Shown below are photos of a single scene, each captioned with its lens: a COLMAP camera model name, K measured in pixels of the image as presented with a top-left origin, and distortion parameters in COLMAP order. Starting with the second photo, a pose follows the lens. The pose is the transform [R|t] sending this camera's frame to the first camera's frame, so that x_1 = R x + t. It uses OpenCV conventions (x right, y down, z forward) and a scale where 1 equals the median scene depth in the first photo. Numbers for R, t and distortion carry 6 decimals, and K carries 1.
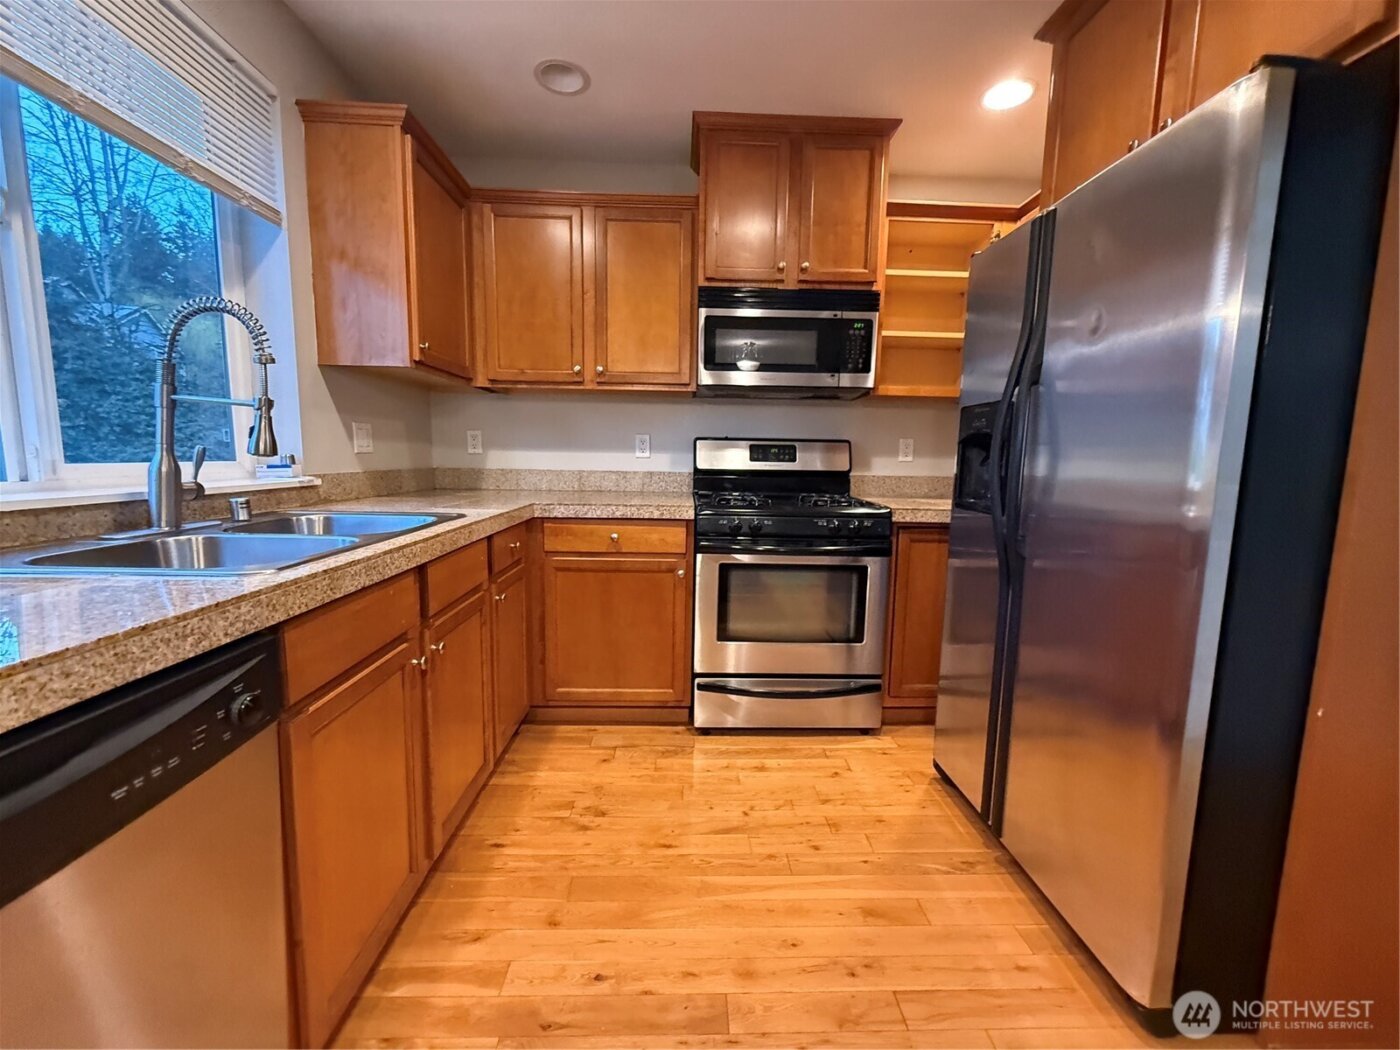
lens RADIAL K [[564.3, 0, 693.6], [0, 564.3, 521.9], [0, 0, 1]] dist [-0.001547, -0.000712]
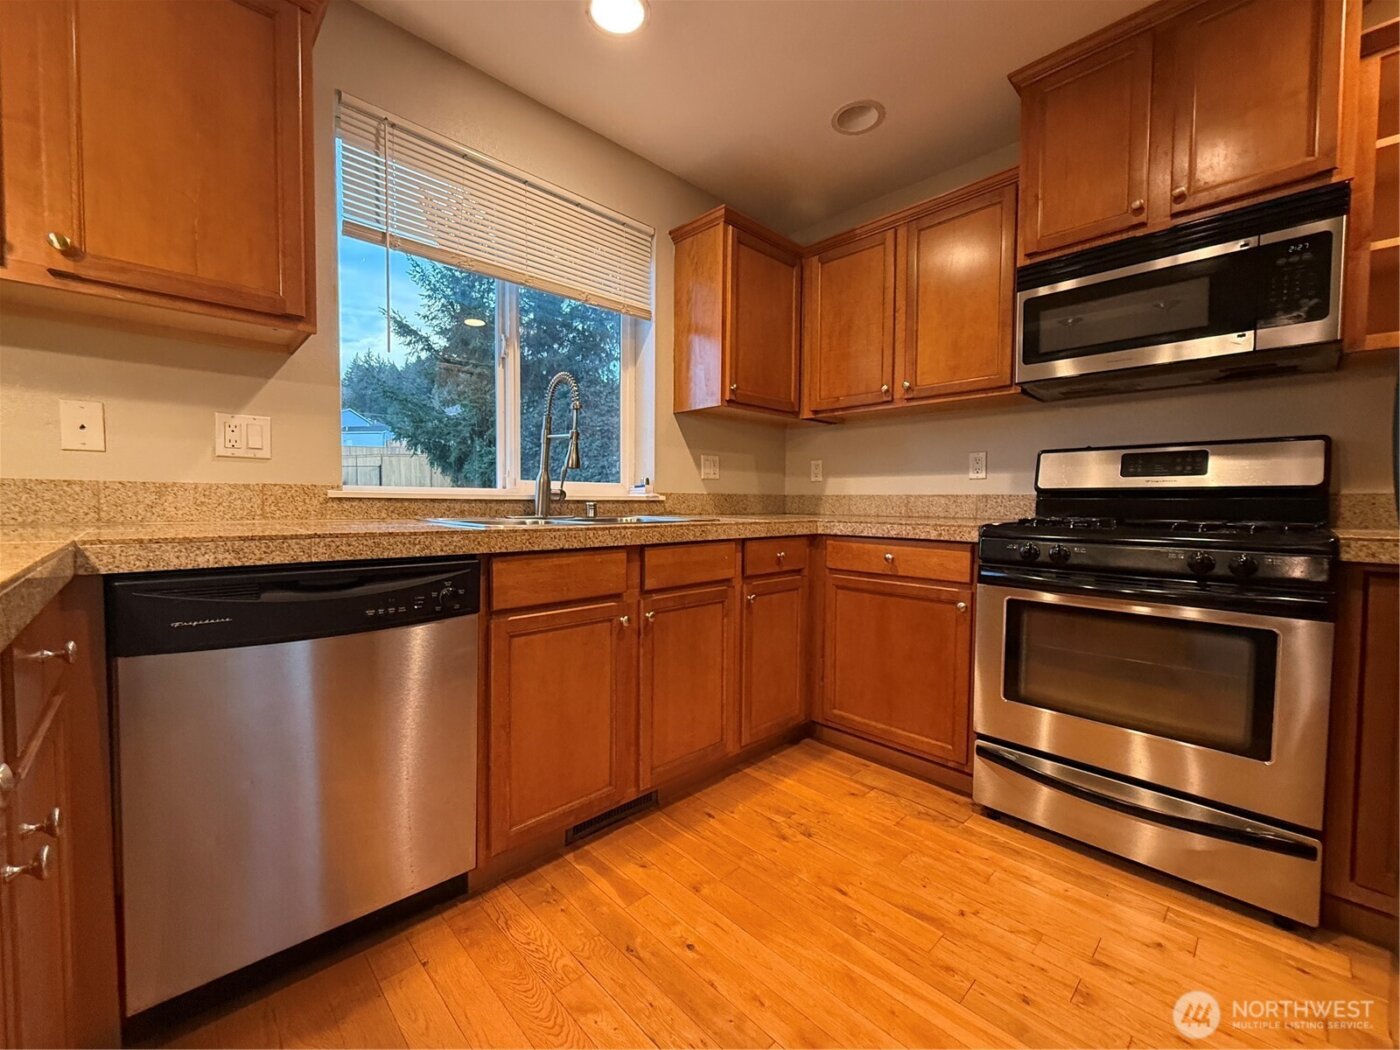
lens RADIAL K [[564.3, 0, 684.7], [0, 564.3, 522.0], [0, 0, 1]] dist [-0.001547, -0.000712]
pose [[0.666710, 0.017564, -0.745110, 0.326441], [-0.085168, 0.994969, -0.052754, 0.045813], [0.740435, 0.098631, 0.664852, 0.123217]]
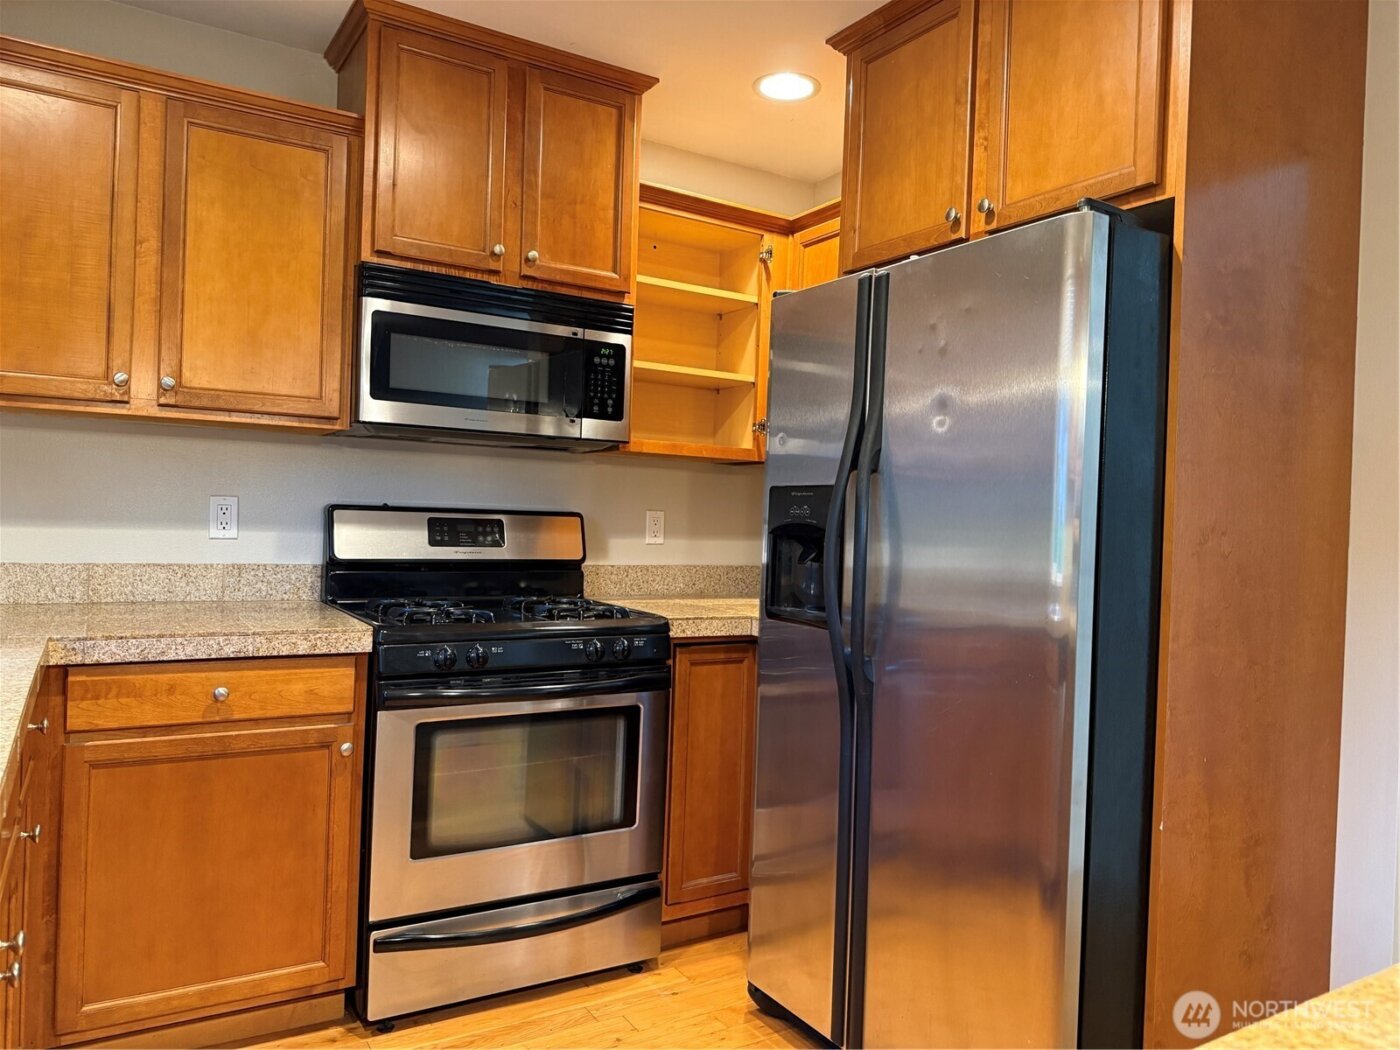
lens RADIAL K [[1013.2, 0, 698.8], [0, 1013.2, 517.7], [0, 0, 1]] dist [0.039582, -0.051412]
pose [[0.868193, 0.010839, 0.496108, -0.228493], [0.040101, 0.994959, -0.091915, -0.032118], [-0.494604, 0.099695, 0.863382, -0.098248]]
